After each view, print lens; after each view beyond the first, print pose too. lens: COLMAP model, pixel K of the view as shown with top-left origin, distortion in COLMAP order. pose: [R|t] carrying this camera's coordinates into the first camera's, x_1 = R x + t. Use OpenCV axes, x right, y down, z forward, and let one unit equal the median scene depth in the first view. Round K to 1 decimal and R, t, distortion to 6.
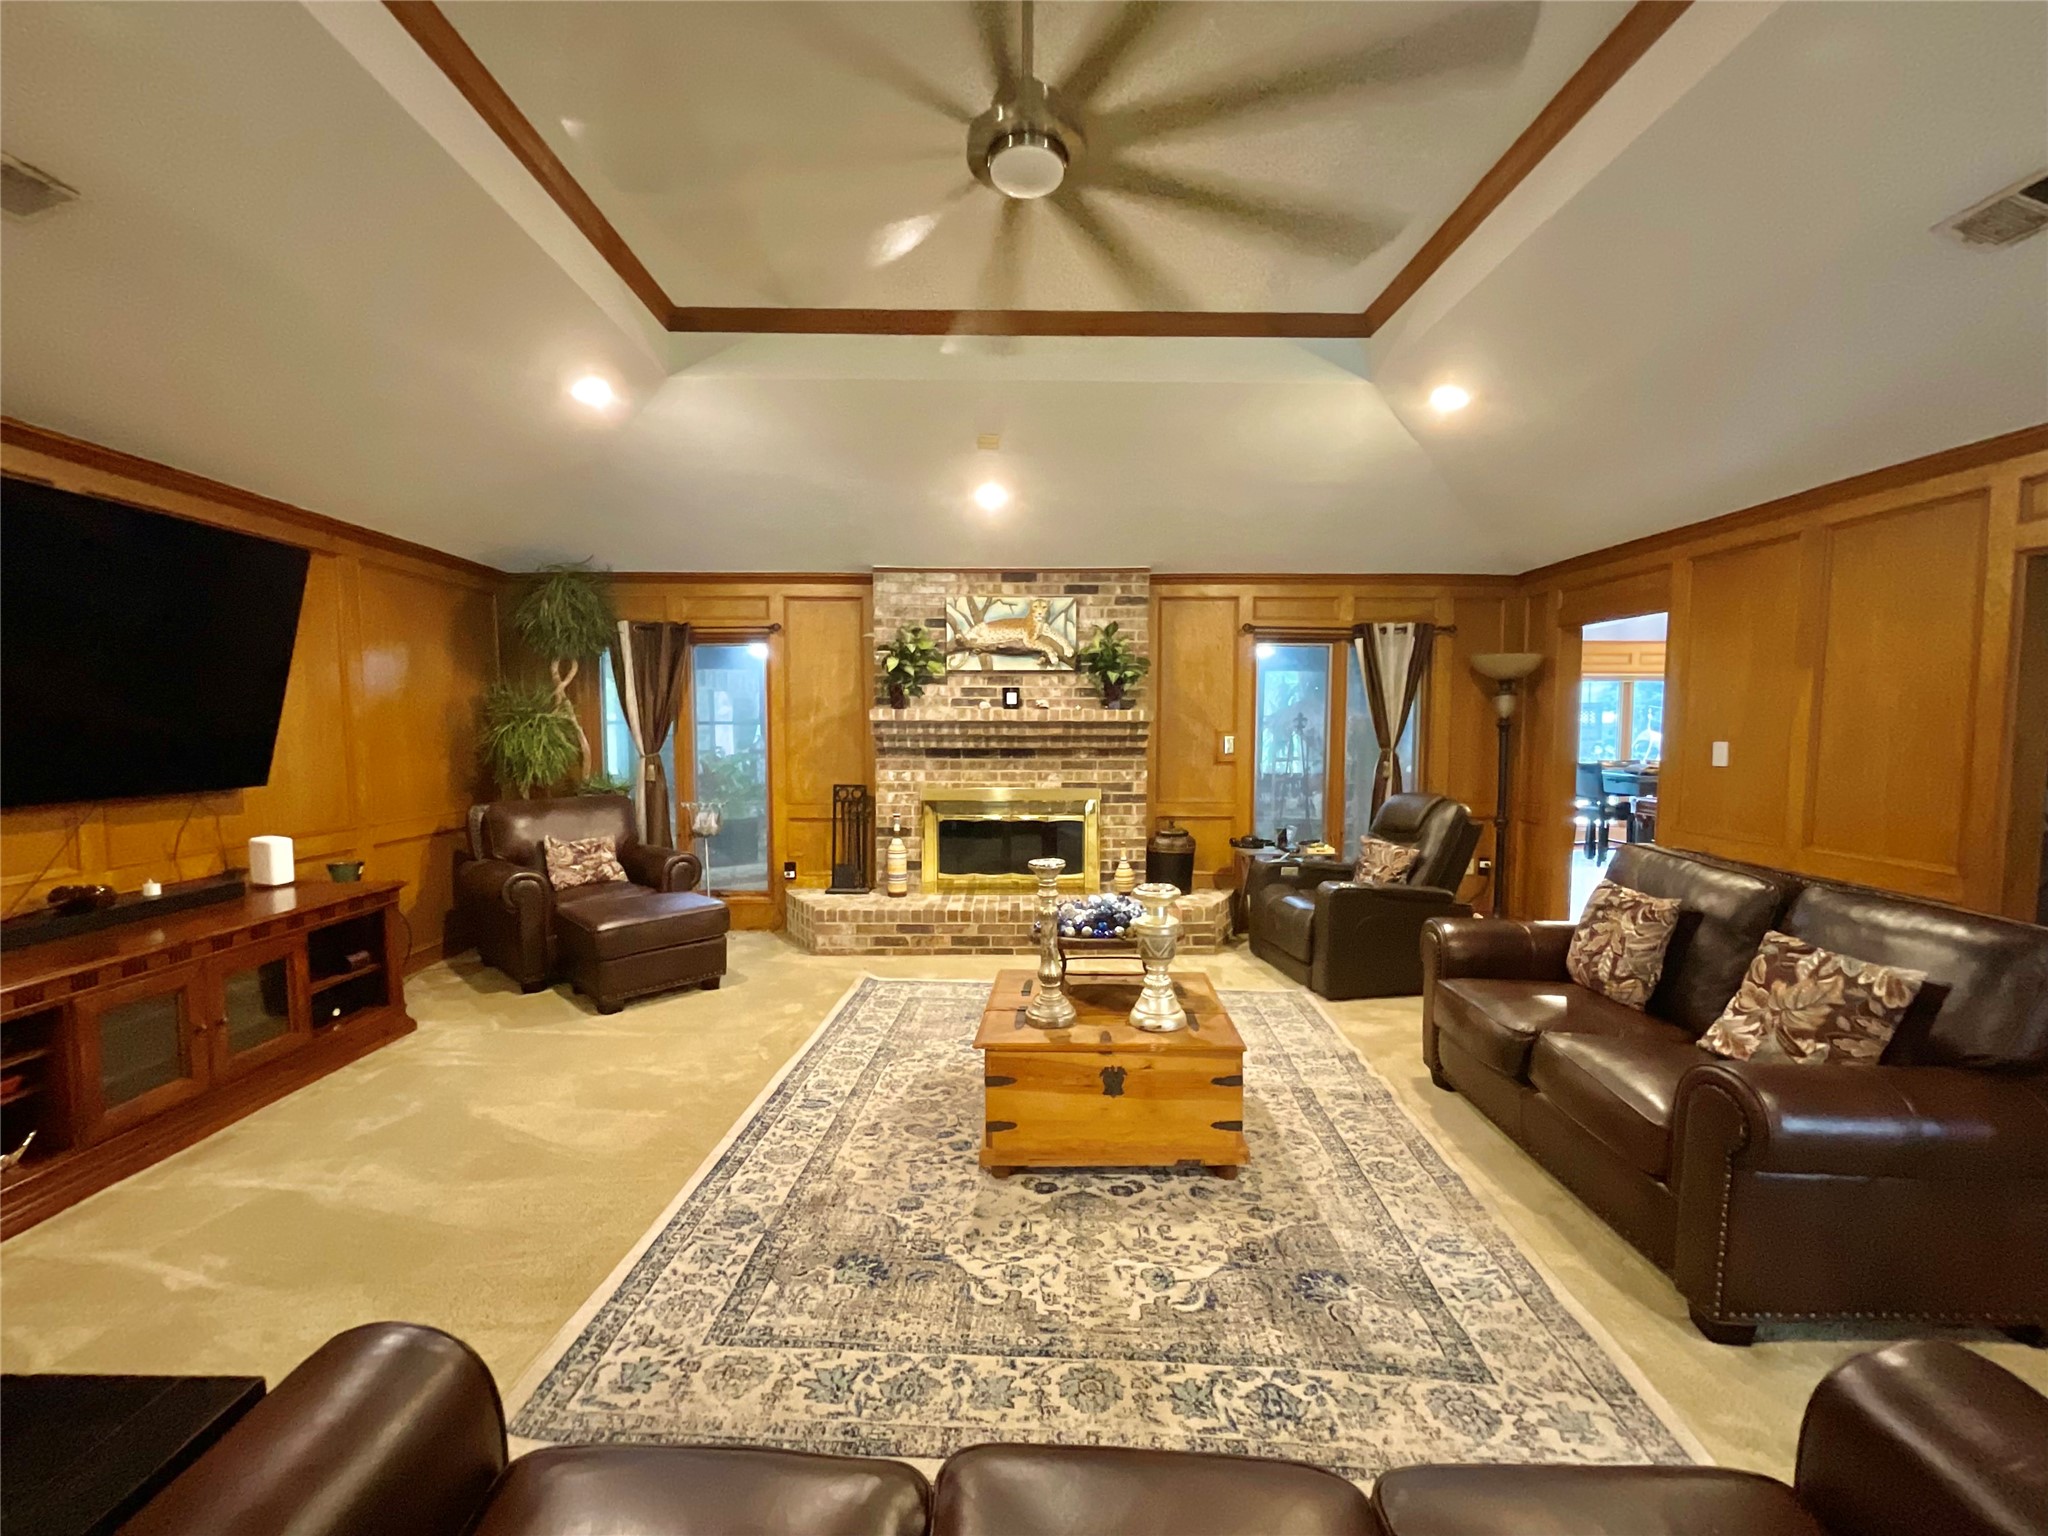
lens RADIAL K [[829.2, 0, 1024.0], [0, 829.2, 768.0], [0, 0, 1]] dist [-0.000679, 0.000364]
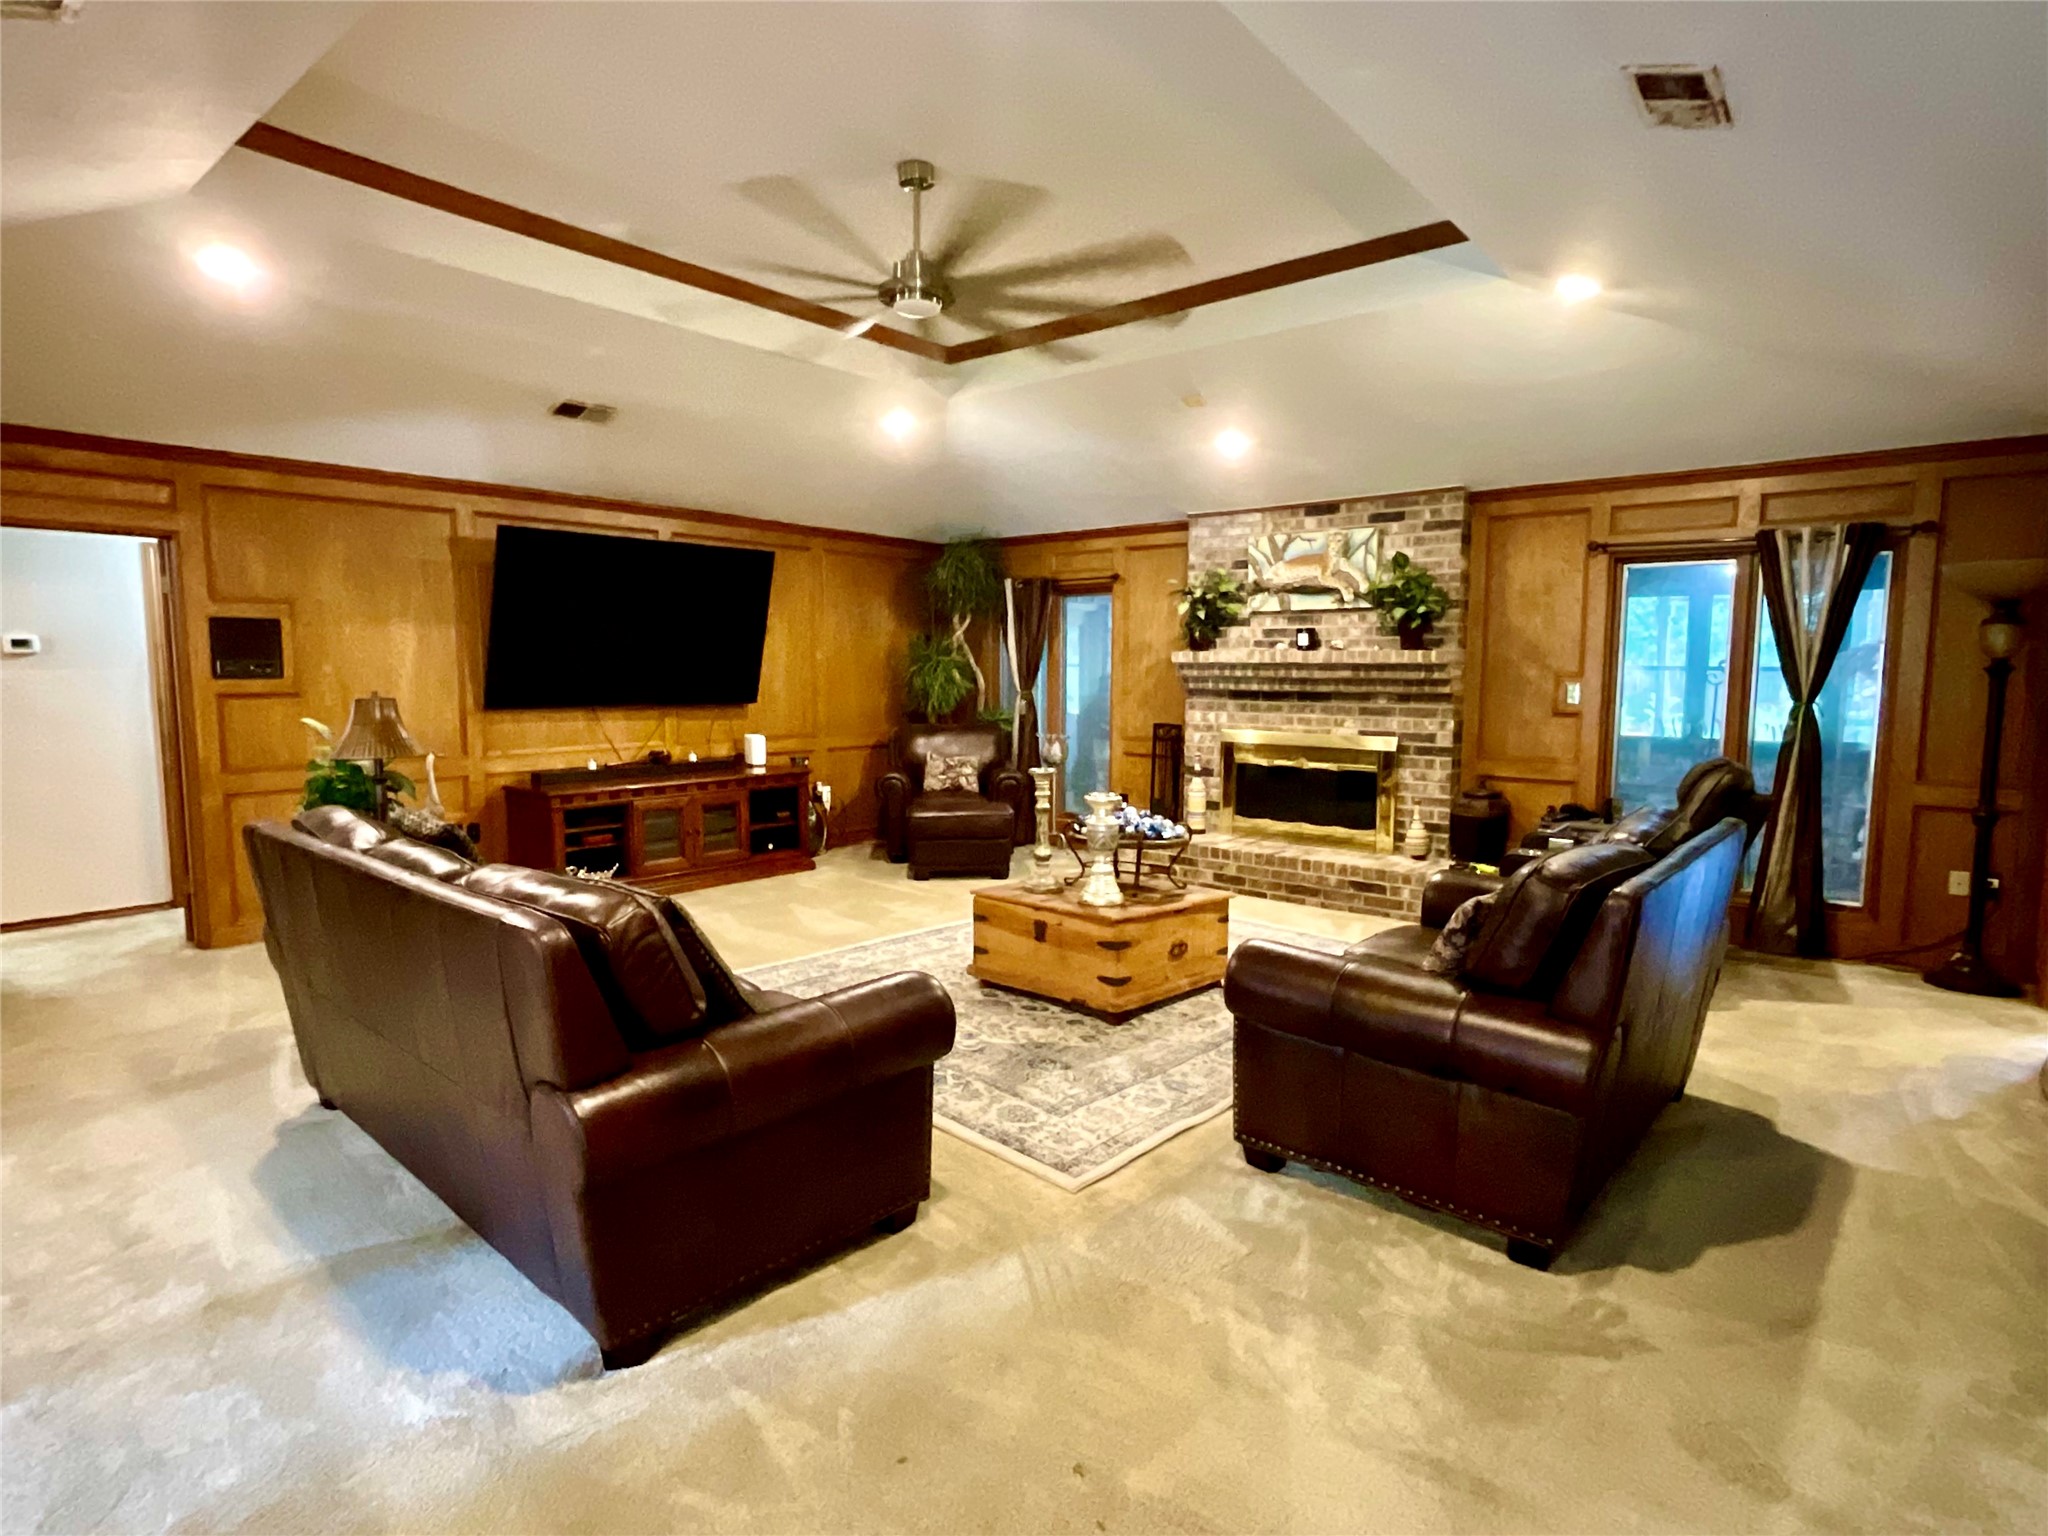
lens RADIAL K [[1060.9, 0, 1024.0], [0, 1060.9, 768.0], [0, 0, 1]] dist [-0.020185, -0.000428]
pose [[0.755314, 0.063944, -0.652237, 0.542681], [-0.040152, 0.997874, 0.051331, 0.014452], [0.654132, -0.012582, 0.756275, -0.136131]]
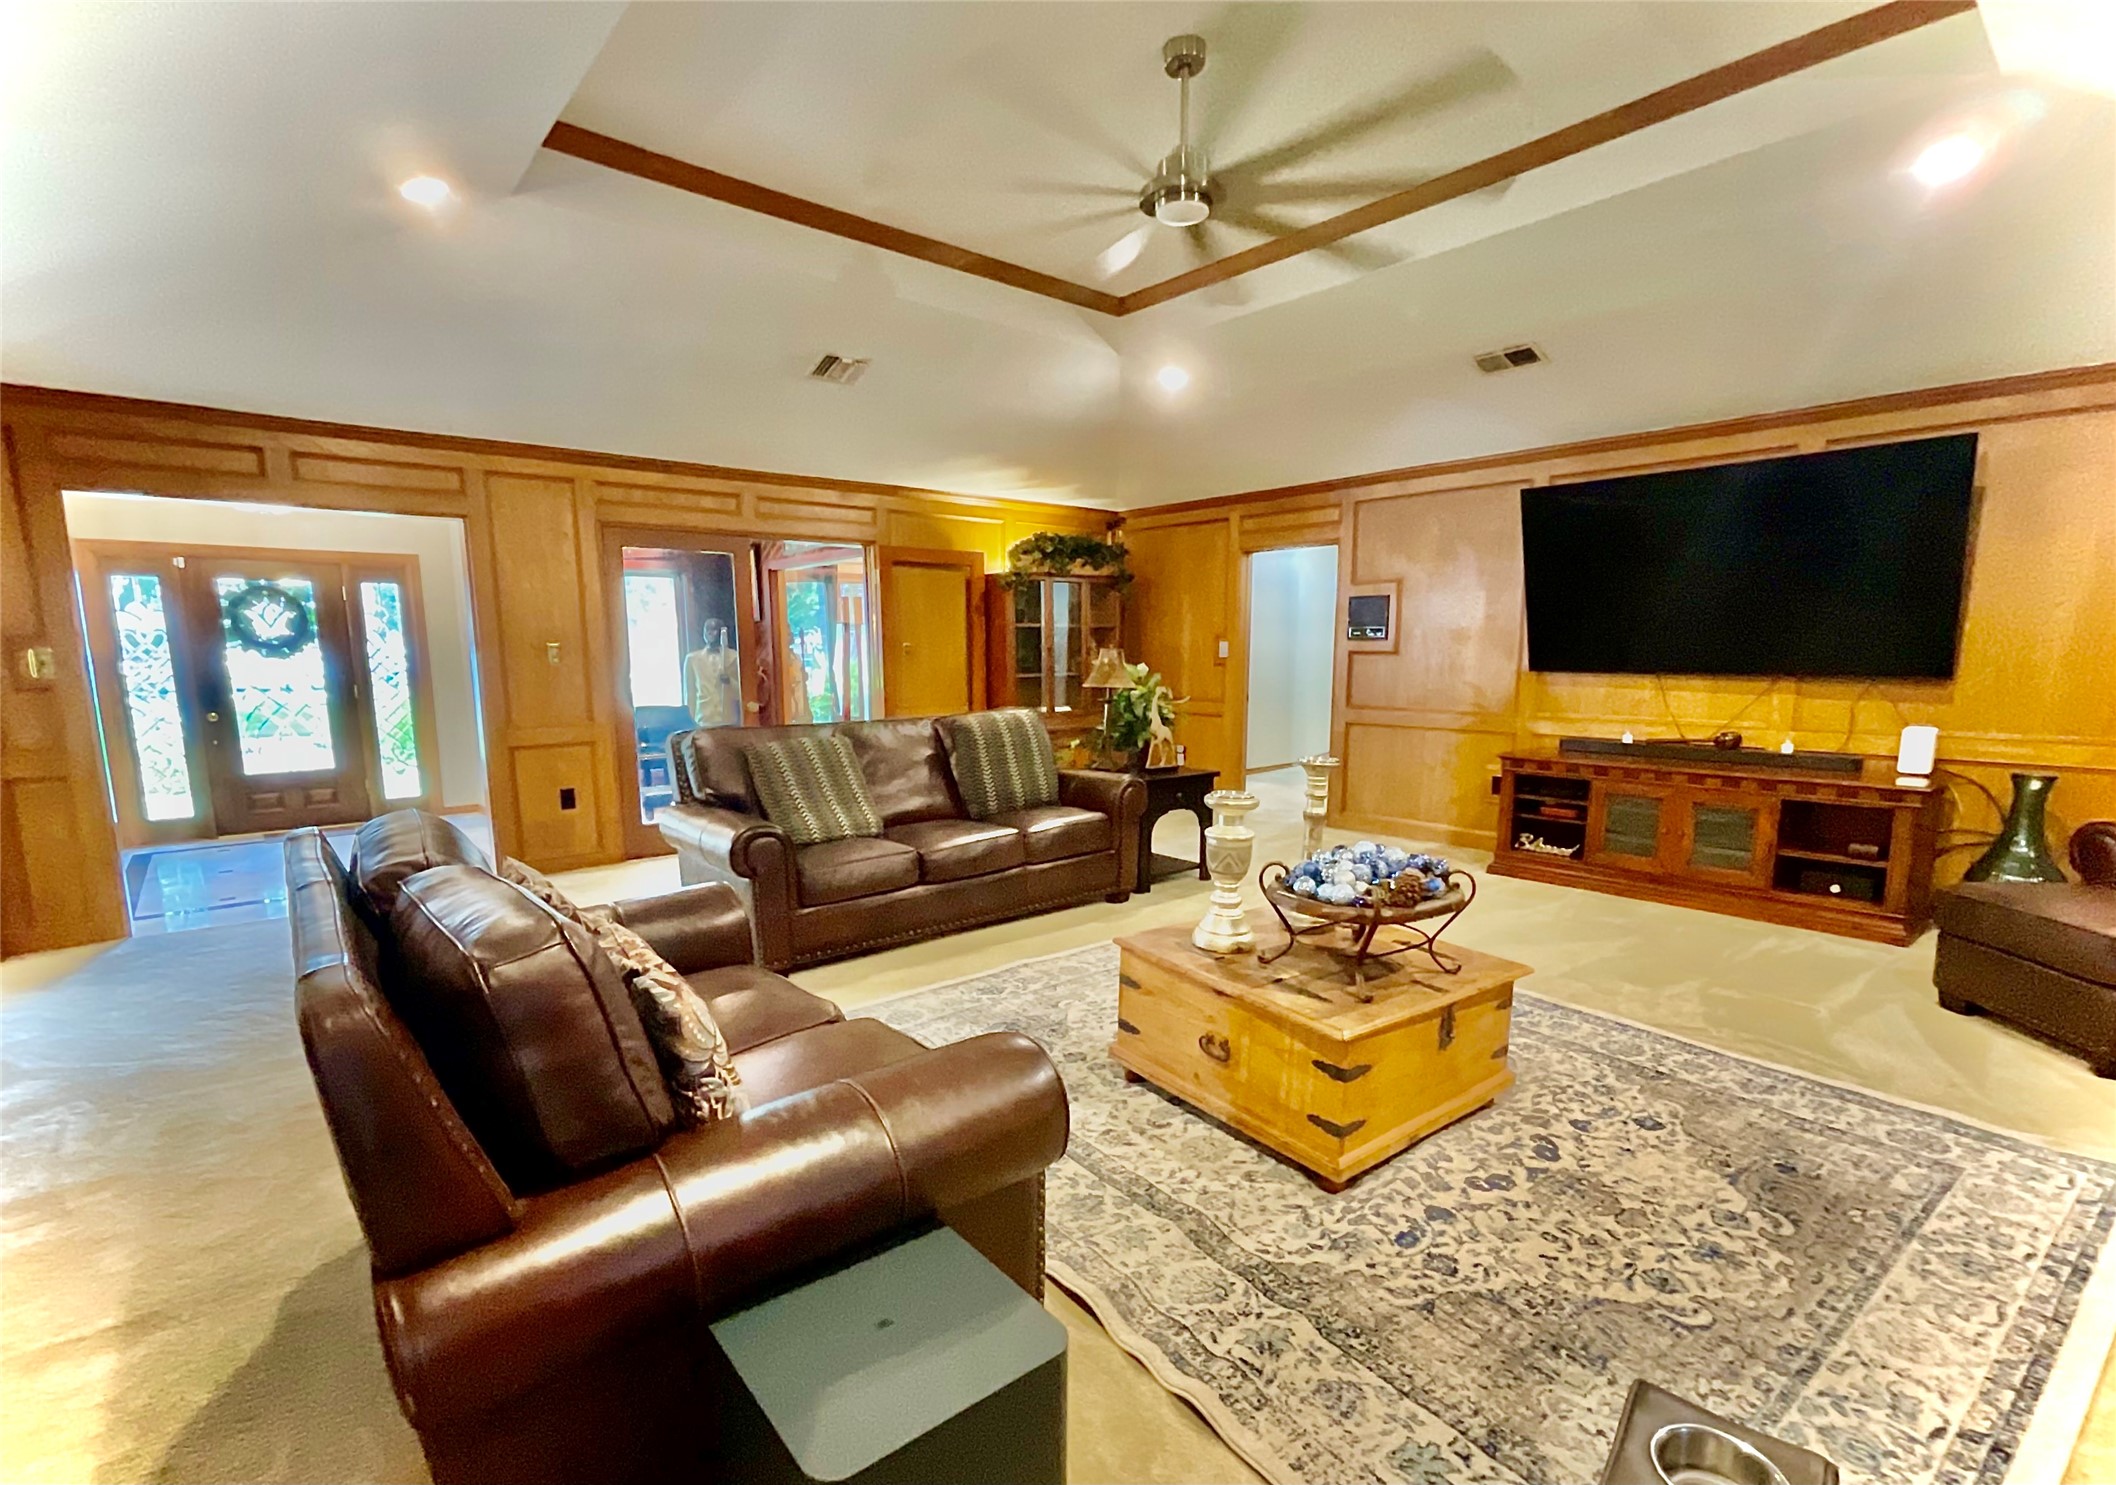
lens RADIAL K [[954.7, 0, 1065.6], [0, 954.7, 795.1], [0, 0, 1]] dist [-0.000756, 0.000139]
pose [[-0.761196, 0.099438, -0.640853, 0.459217], [-0.036118, 0.980141, 0.194985, -0.019641], [0.647515, 0.171568, -0.742488, 0.804261]]
